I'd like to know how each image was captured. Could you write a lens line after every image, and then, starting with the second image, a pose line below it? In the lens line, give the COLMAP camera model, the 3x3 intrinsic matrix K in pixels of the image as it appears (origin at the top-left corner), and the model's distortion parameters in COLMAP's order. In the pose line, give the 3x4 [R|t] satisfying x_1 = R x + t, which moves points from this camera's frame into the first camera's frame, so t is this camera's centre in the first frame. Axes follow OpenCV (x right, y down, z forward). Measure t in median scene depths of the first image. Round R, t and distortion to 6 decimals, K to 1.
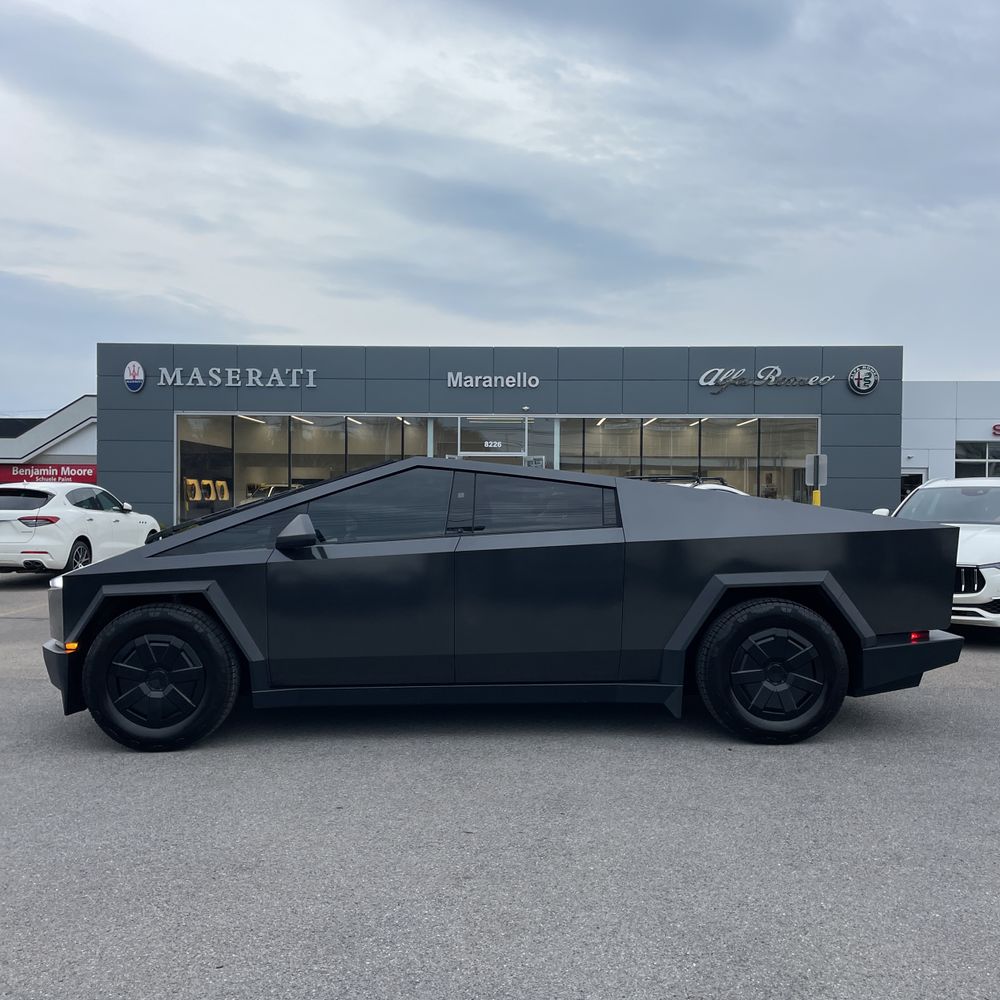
lens RADIAL K [[1013.6, 0, 501.6], [0, 1013.6, 509.8], [0, 0, 1]] dist [0.041301, 0.000000]
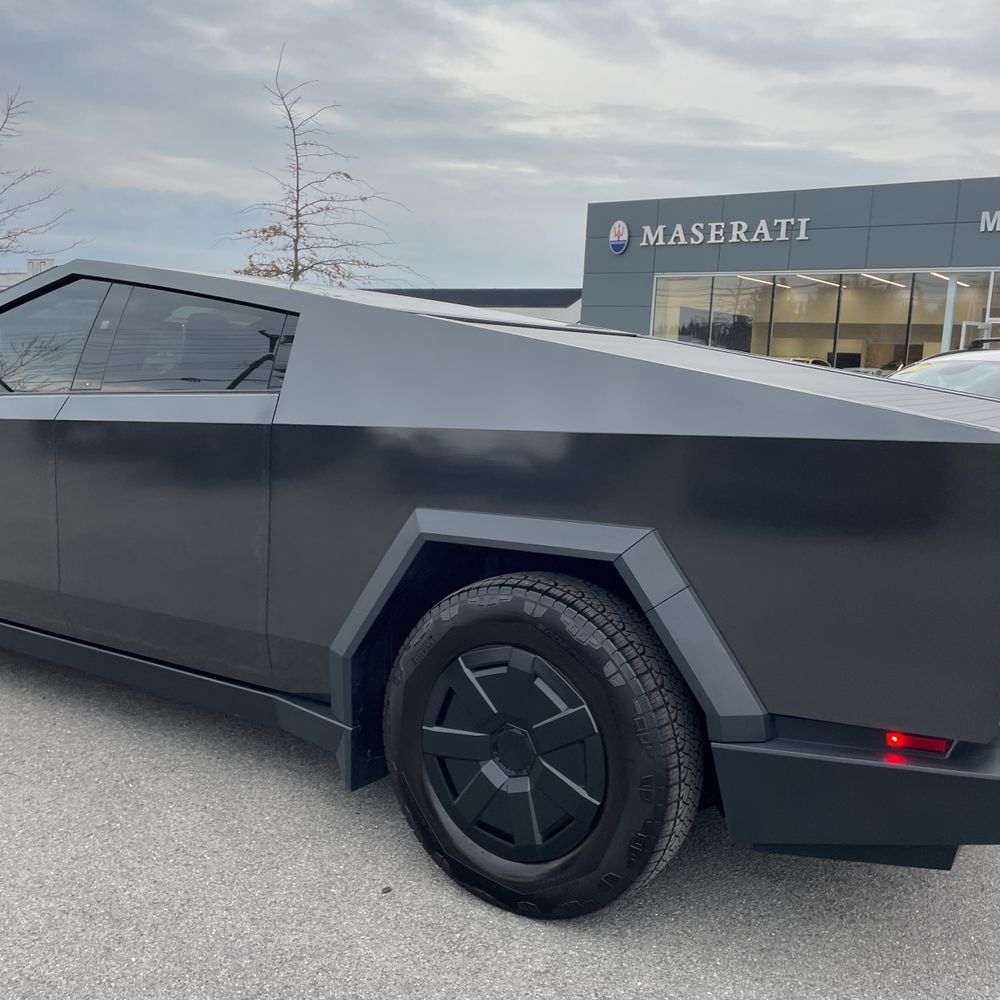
lens RADIAL K [[1013.6, 0, 496.9], [0, 1013.6, 490.5], [0, 0, 1]] dist [0.041301, 0.000000]
pose [[0.818121, 0.101932, -0.565940, 0.115073], [-0.044780, 0.992469, 0.114021, 0.001063], [0.573300, -0.067941, 0.816524, 0.153062]]
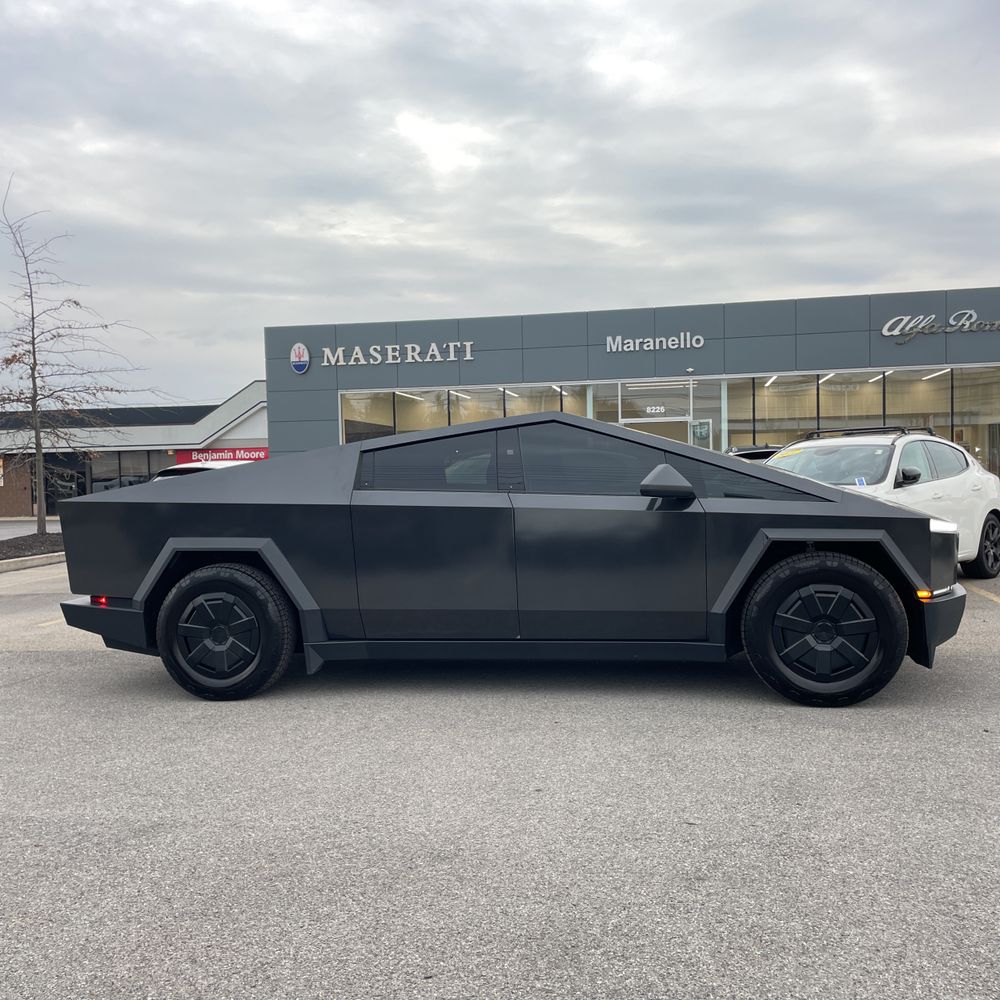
lens RADIAL K [[1013.6, 0, 489.9], [0, 1013.6, 504.6], [0, 0, 1]] dist [0.041301, 0.000000]
pose [[0.986250, -0.025939, -0.163214, -0.009374], [0.029090, 0.999433, 0.016943, 0.004759], [0.162682, -0.021458, 0.986445, 0.021992]]
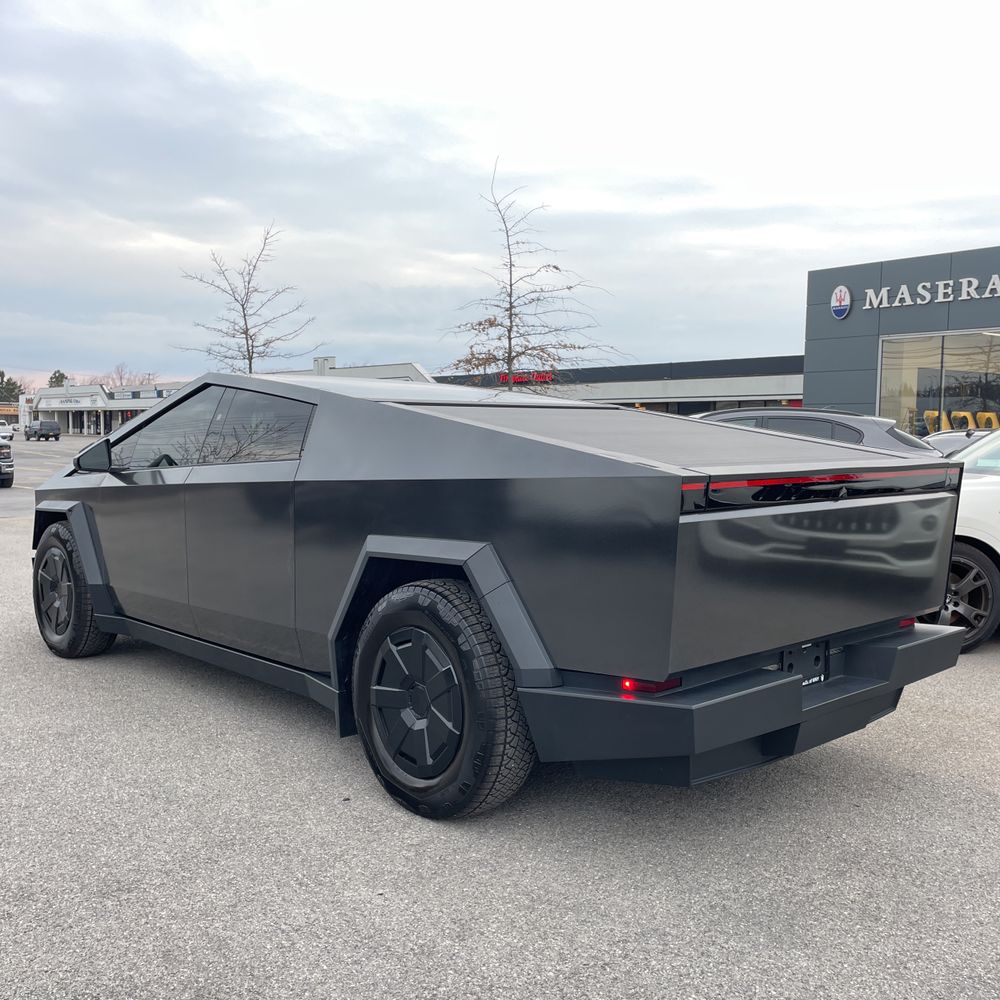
lens RADIAL K [[1013.6, 0, 494.0], [0, 1013.6, 504.2], [0, 0, 1]] dist [0.041301, 0.000000]
pose [[0.643877, 0.053437, -0.763261, 0.174462], [-0.010117, 0.998066, 0.061341, 0.001057], [0.765062, -0.031774, 0.643172, 0.150571]]
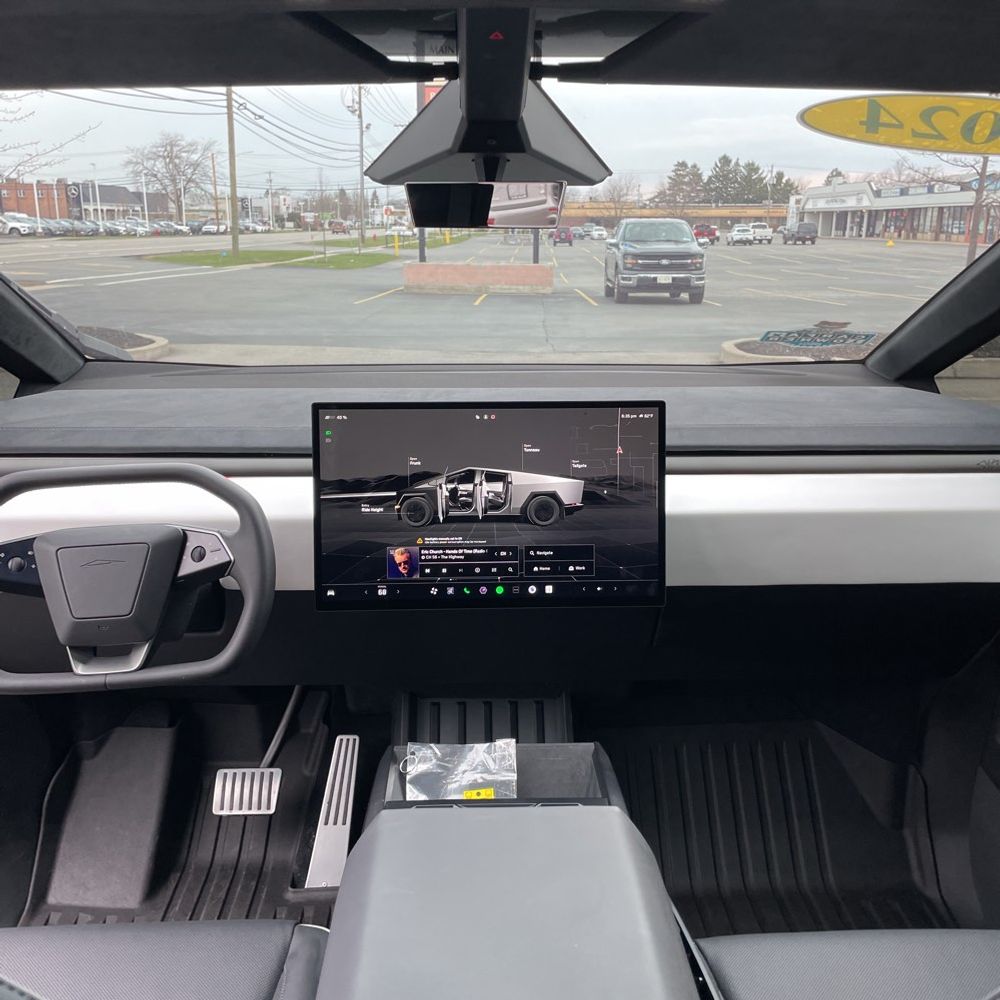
lens RADIAL K [[1013.6, 0, 508.2], [0, 1013.6, 493.7], [0, 0, 1]] dist [0.041301, 0.000000]
pose [[-0.004787, 0.246929, -0.969022, 0.006211], [-0.014668, 0.968911, 0.246973, -0.003684], [0.999881, 0.015395, -0.001017, 0.262883]]
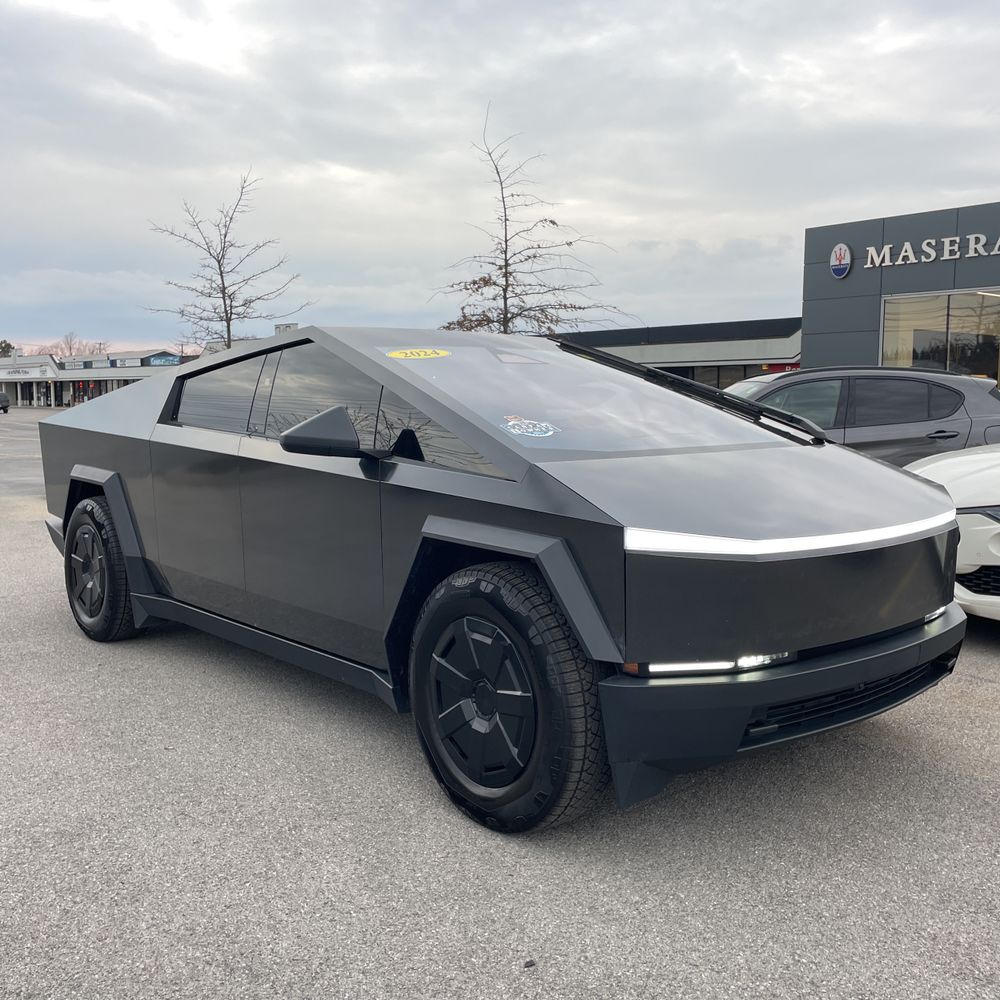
lens RADIAL K [[1013.6, 0, 498.0], [0, 1013.6, 491.1], [0, 0, 1]] dist [0.041301, 0.000000]
pose [[0.677845, 0.058906, -0.732841, 0.117432], [-0.000887, 0.996850, 0.079307, 0.001466], [0.735204, -0.053107, 0.675762, 0.162962]]
